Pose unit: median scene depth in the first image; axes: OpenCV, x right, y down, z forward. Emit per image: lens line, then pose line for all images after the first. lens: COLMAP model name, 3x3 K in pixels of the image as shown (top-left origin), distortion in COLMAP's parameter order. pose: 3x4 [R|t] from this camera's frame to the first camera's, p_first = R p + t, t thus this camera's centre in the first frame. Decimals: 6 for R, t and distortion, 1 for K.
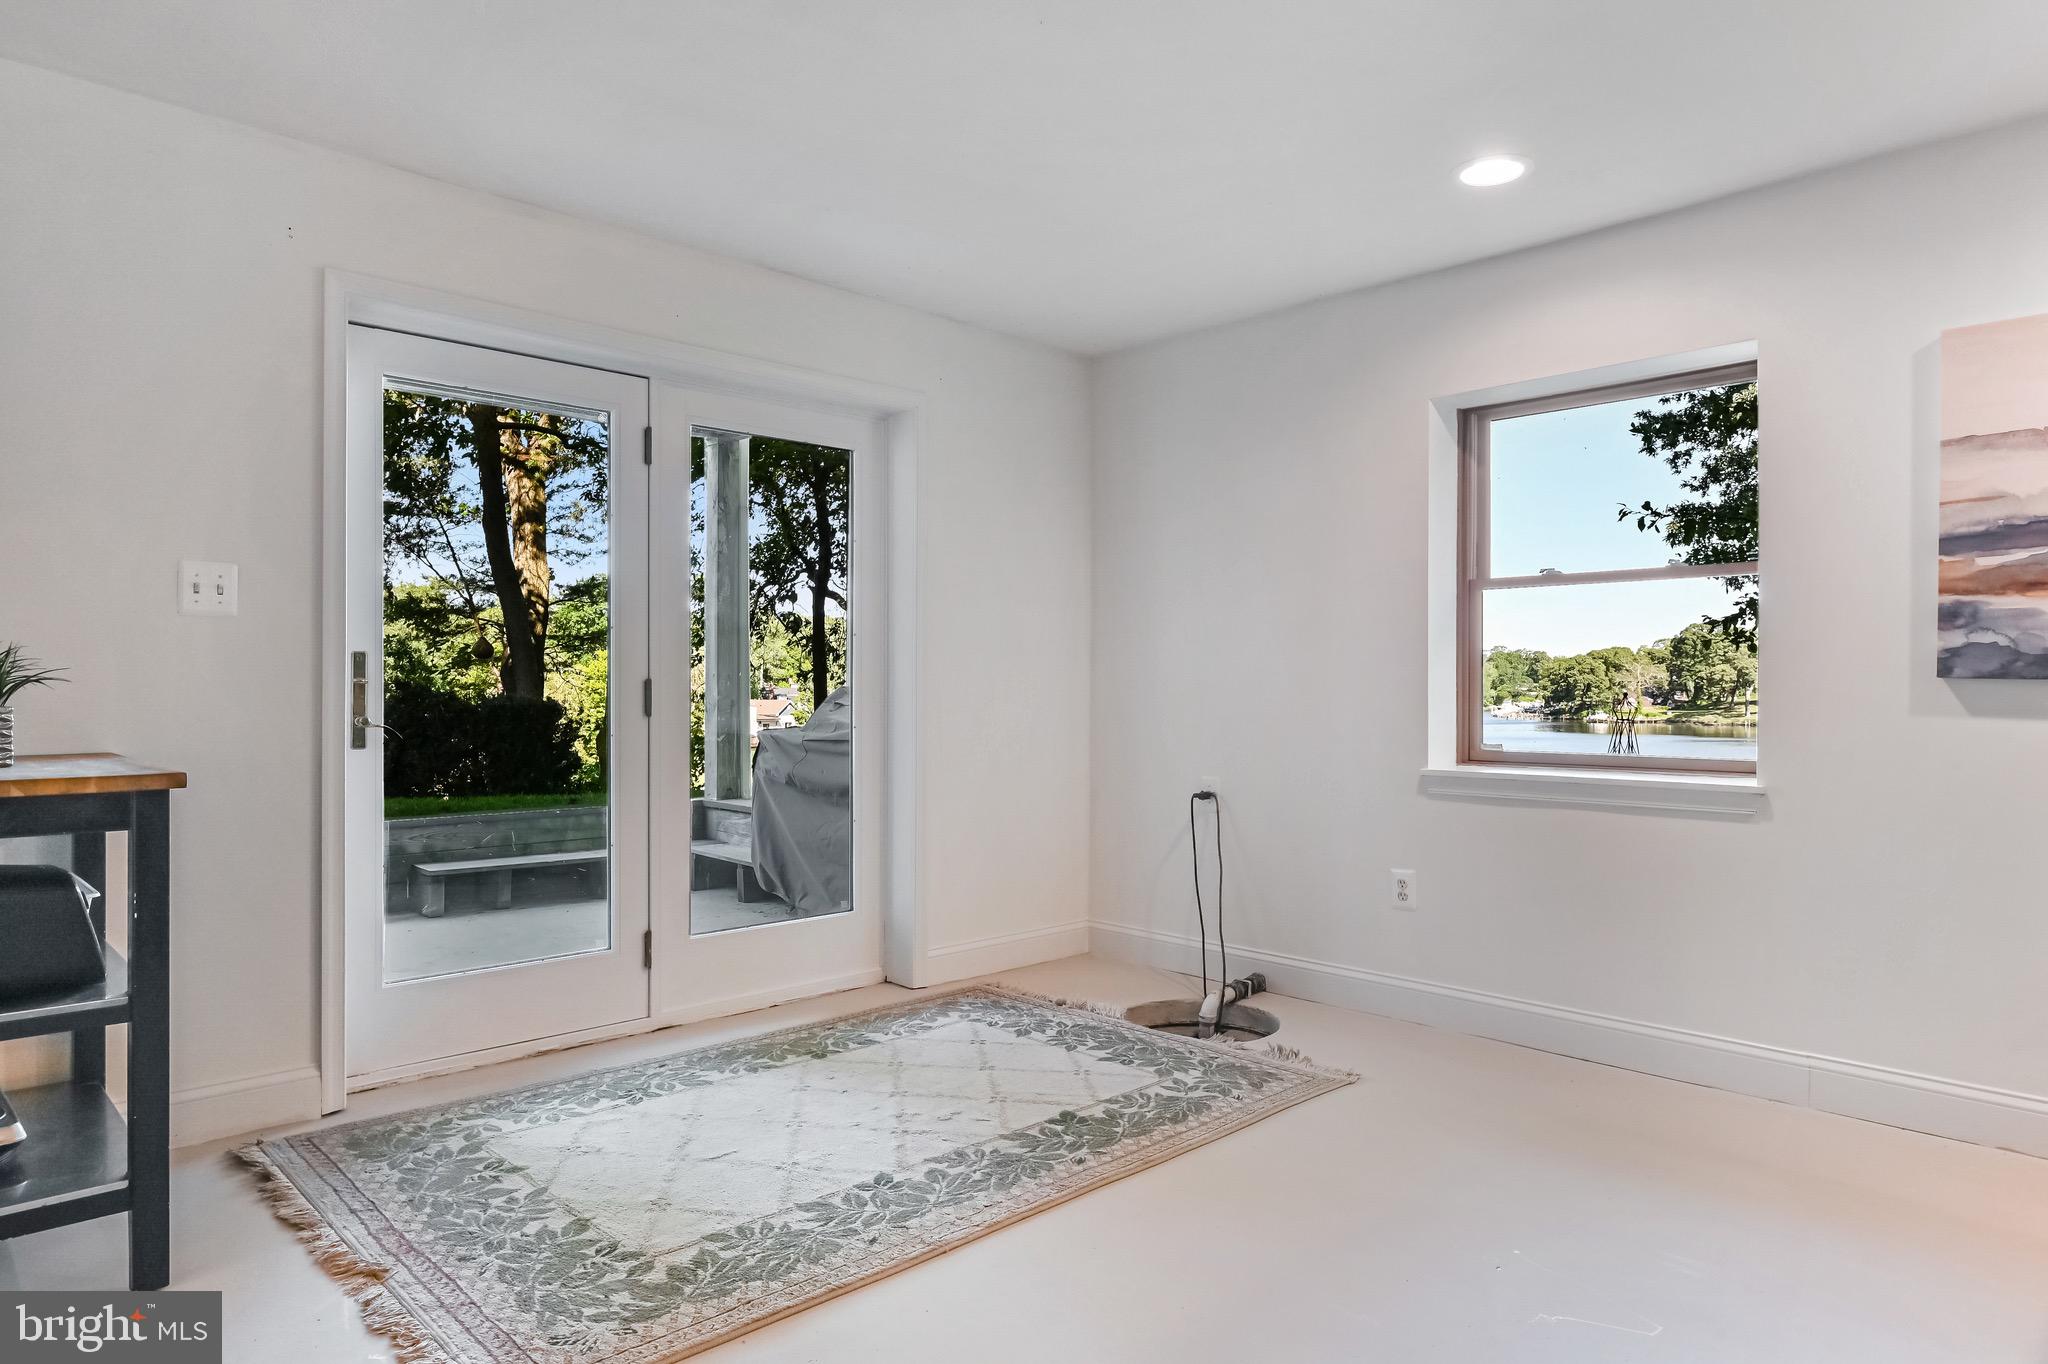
lens RADIAL K [[1242.6, 0, 1027.7], [0, 1242.6, 692.5], [0, 0, 1]] dist [-0.001744, -0.002785]
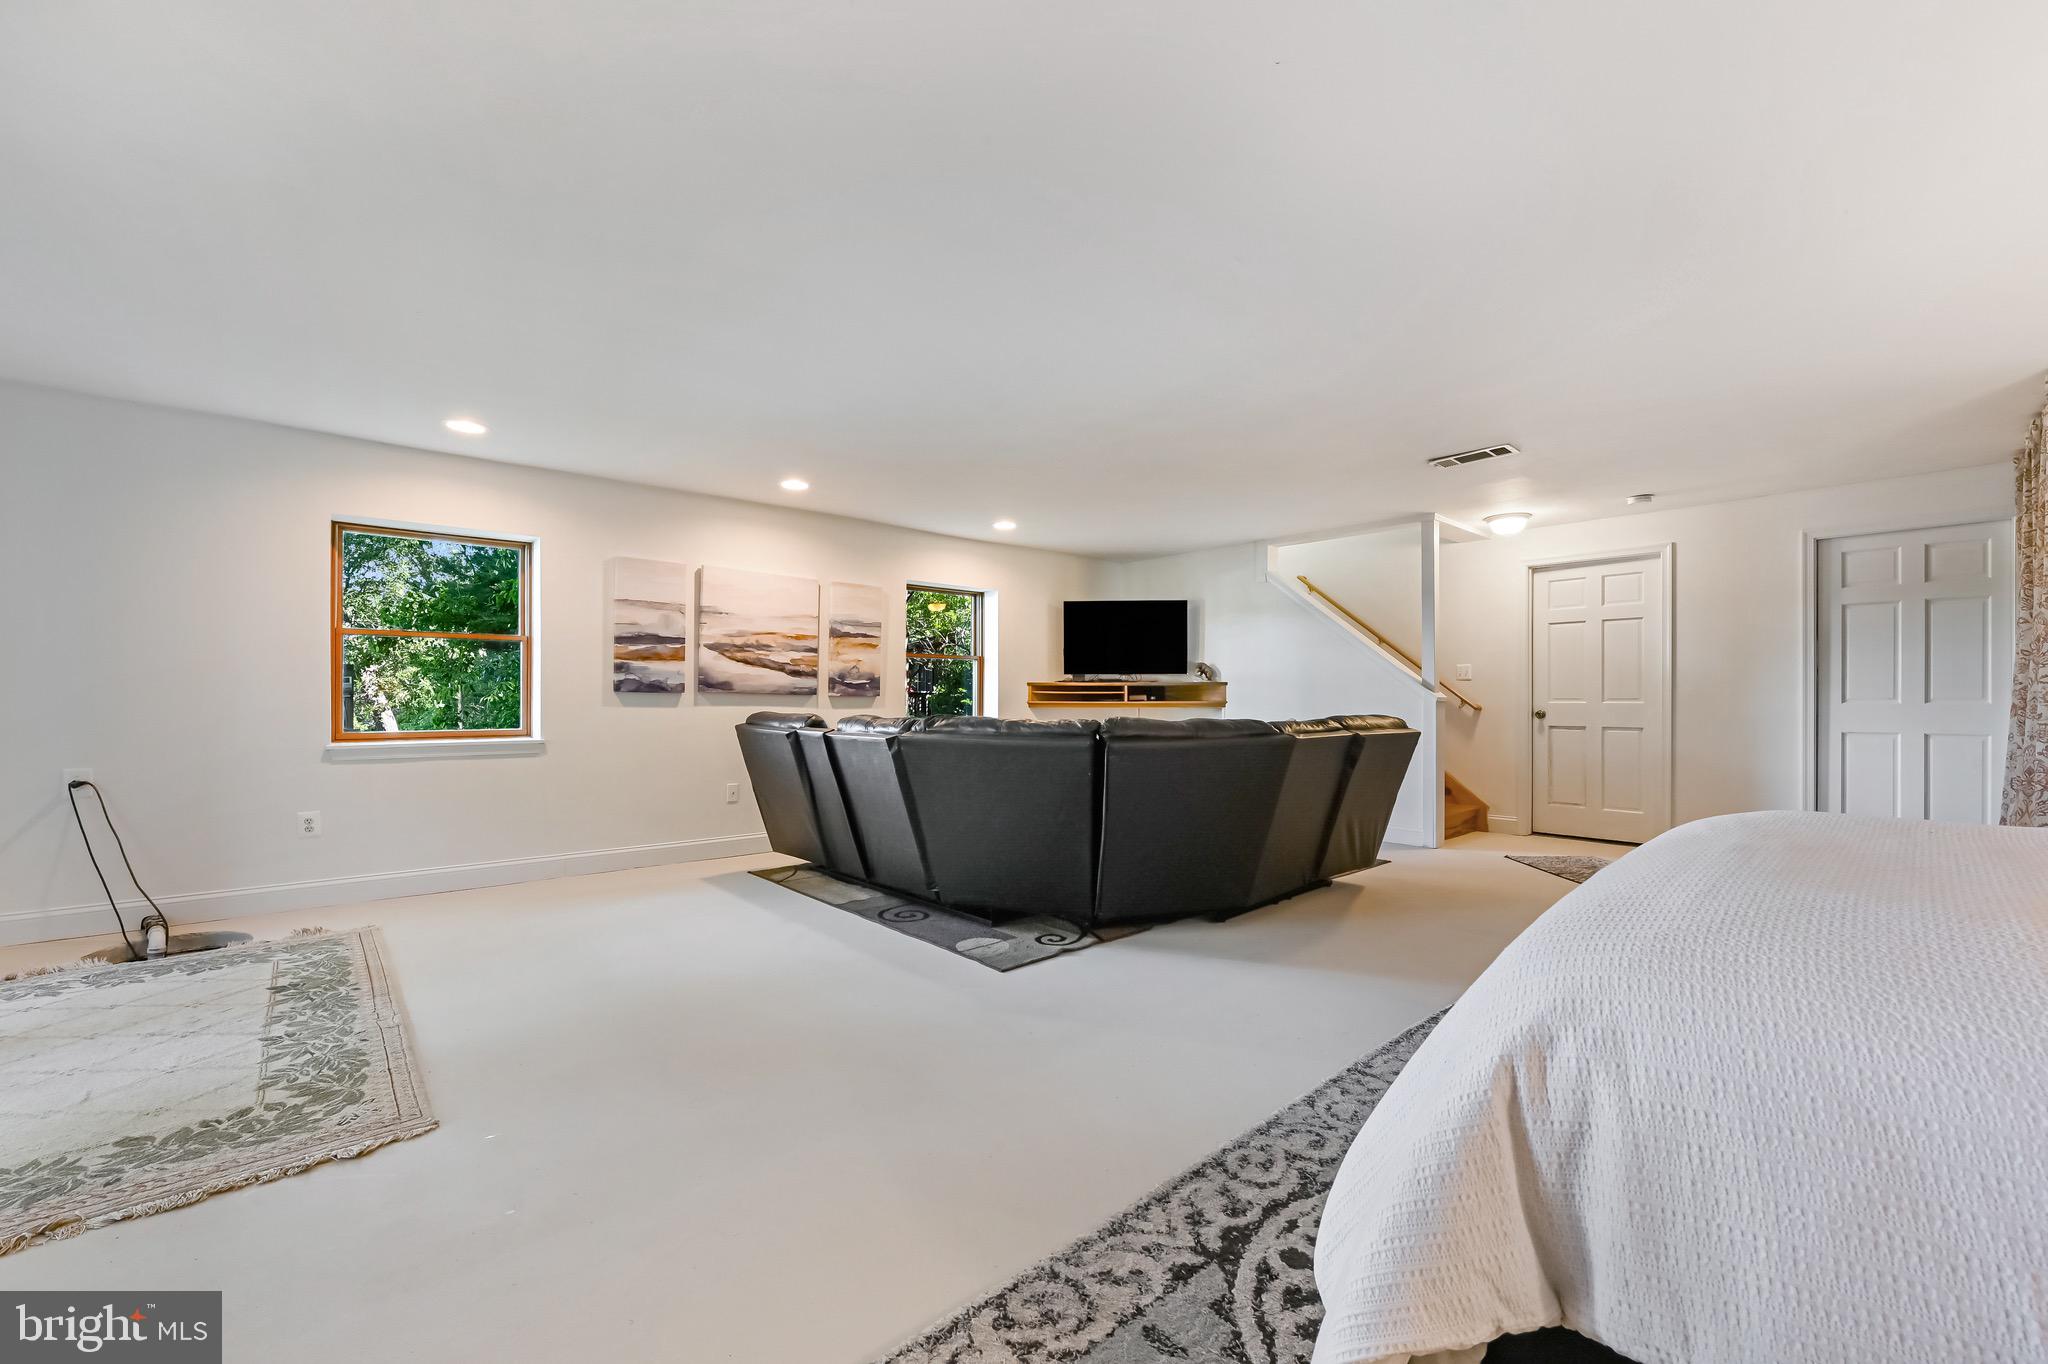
lens RADIAL K [[808.3, 0, 1033.6], [0, 808.3, 697.4], [0, 0, 1]] dist [-0.000574, -0.000035]
pose [[0.037408, -0.002003, 0.999298, -0.886607], [0.001394, 0.999997, 0.001953, -0.001994], [-0.999299, 0.001320, 0.037411, 0.074196]]
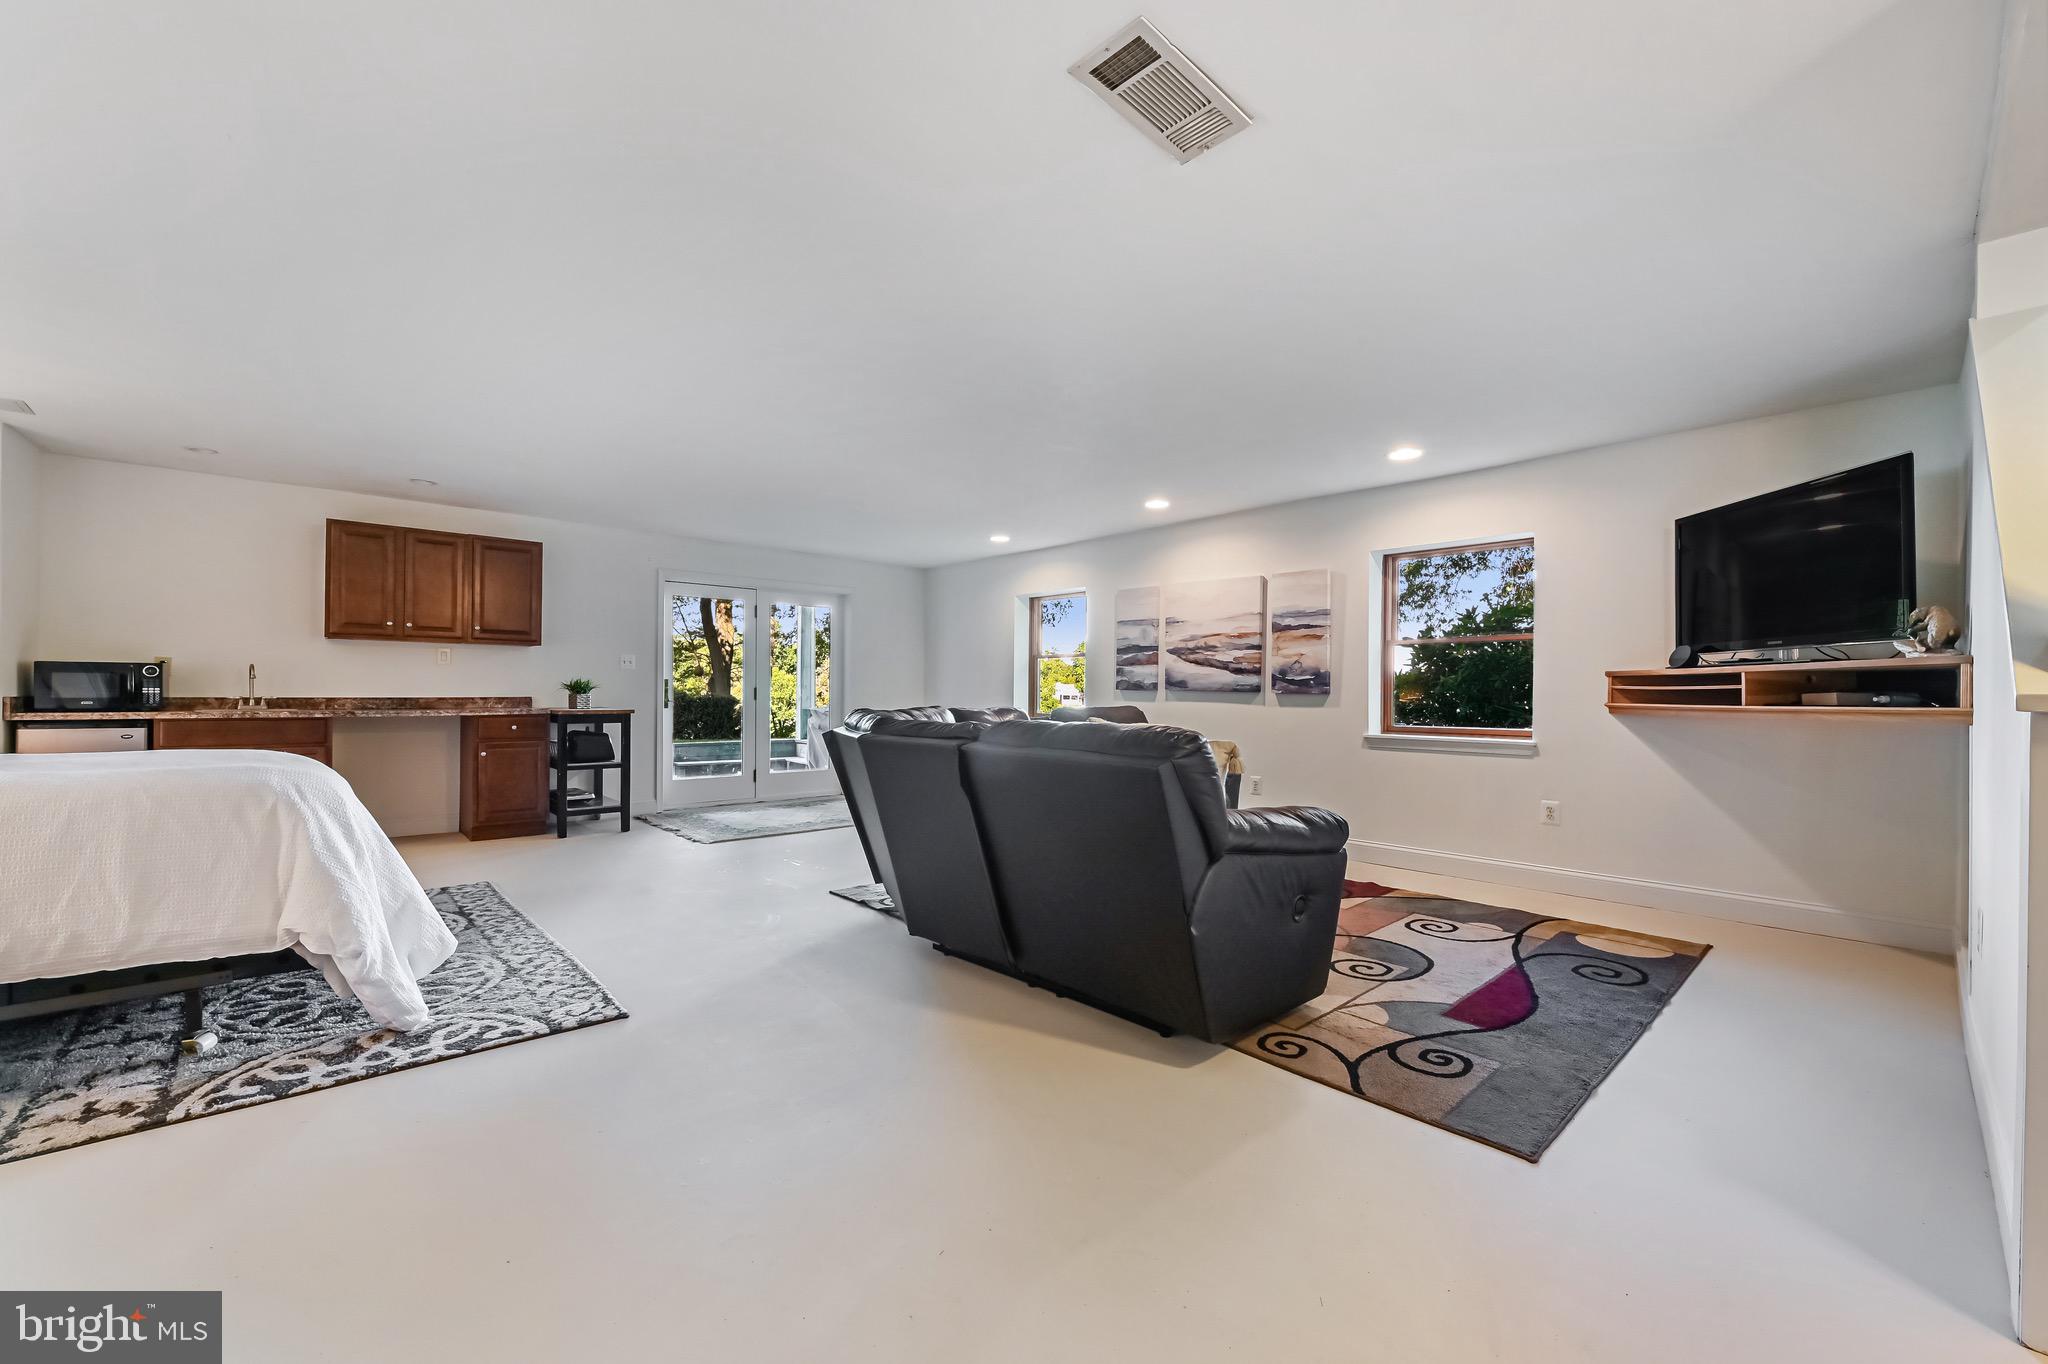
lens RADIAL K [[808.3, 0, 1033.6], [0, 808.3, 697.4], [0, 0, 1]] dist [-0.000574, -0.000035]
pose [[0.999823, 0.005347, -0.018043, 0.534618], [-0.005291, 0.999981, 0.003113, 0.004633], [0.018060, -0.003017, 0.999832, -1.264509]]
